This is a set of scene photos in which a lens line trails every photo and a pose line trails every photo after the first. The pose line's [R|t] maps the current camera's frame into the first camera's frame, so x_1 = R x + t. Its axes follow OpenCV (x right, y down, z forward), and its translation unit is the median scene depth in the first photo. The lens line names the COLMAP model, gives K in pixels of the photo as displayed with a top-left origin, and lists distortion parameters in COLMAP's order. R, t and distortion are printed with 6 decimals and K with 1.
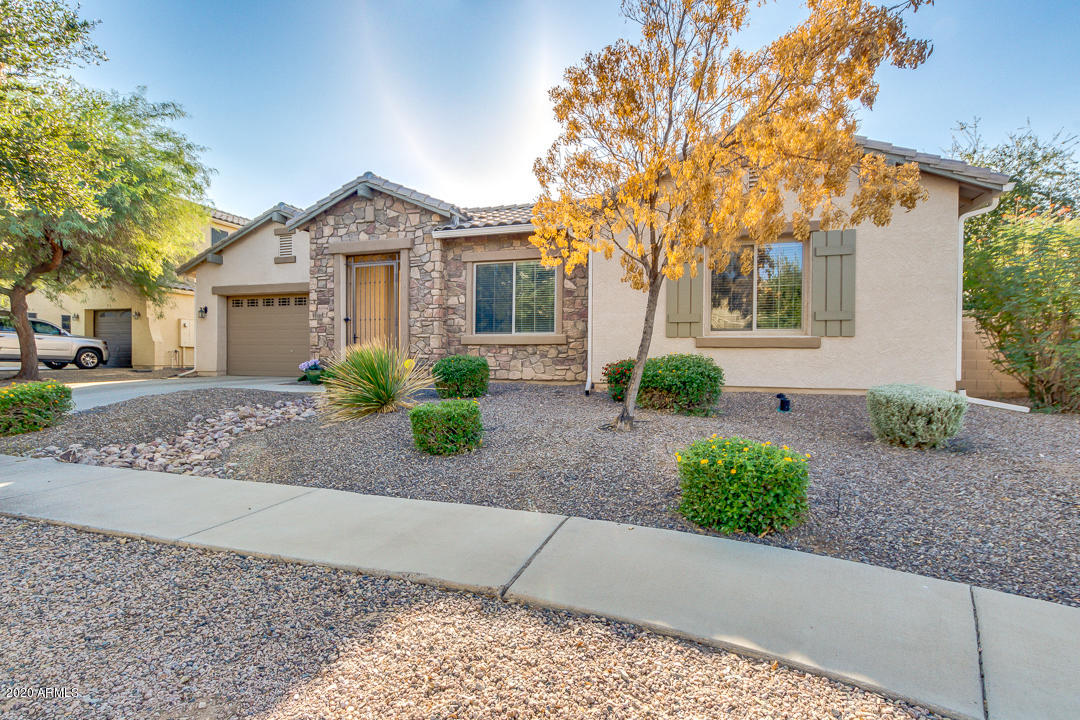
lens RADIAL K [[521.4, 0, 544.6], [0, 521.4, 358.2], [0, 0, 1]] dist [0.004147, 0.000196]
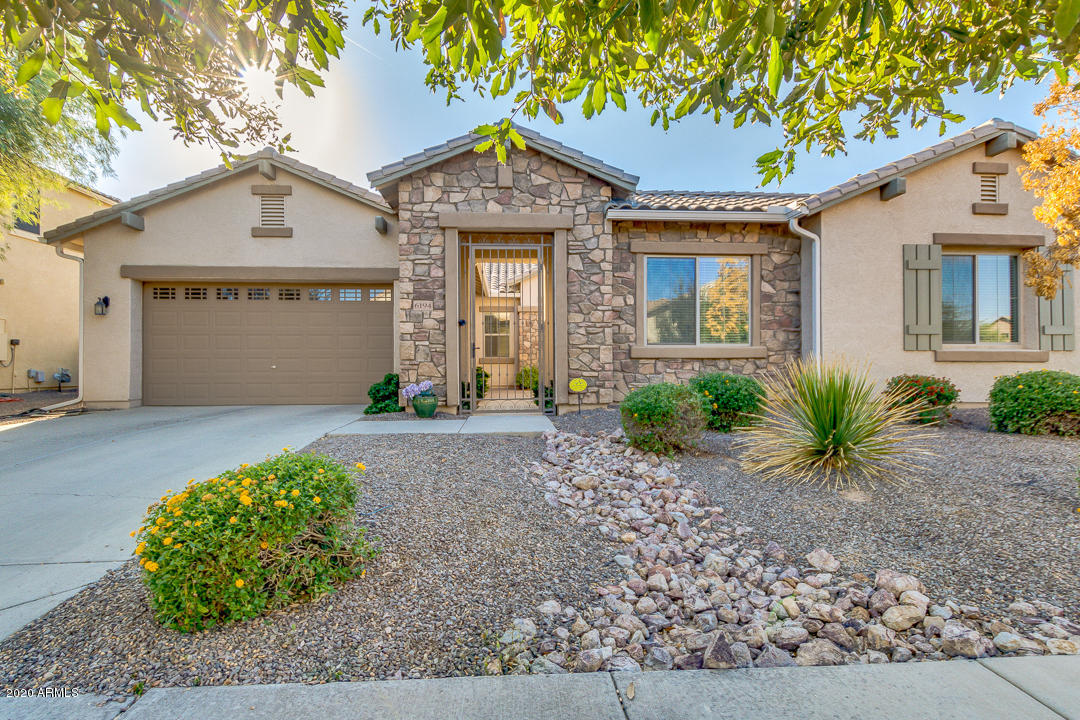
lens RADIAL K [[521.4, 0, 536.3], [0, 521.4, 354.2], [0, 0, 1]] dist [0.004147, 0.000196]
pose [[0.925674, -0.000533, 0.378321, -0.580511], [0.009840, 0.999695, -0.022669, -0.015812], [-0.378193, 0.024707, 0.925397, 0.333120]]
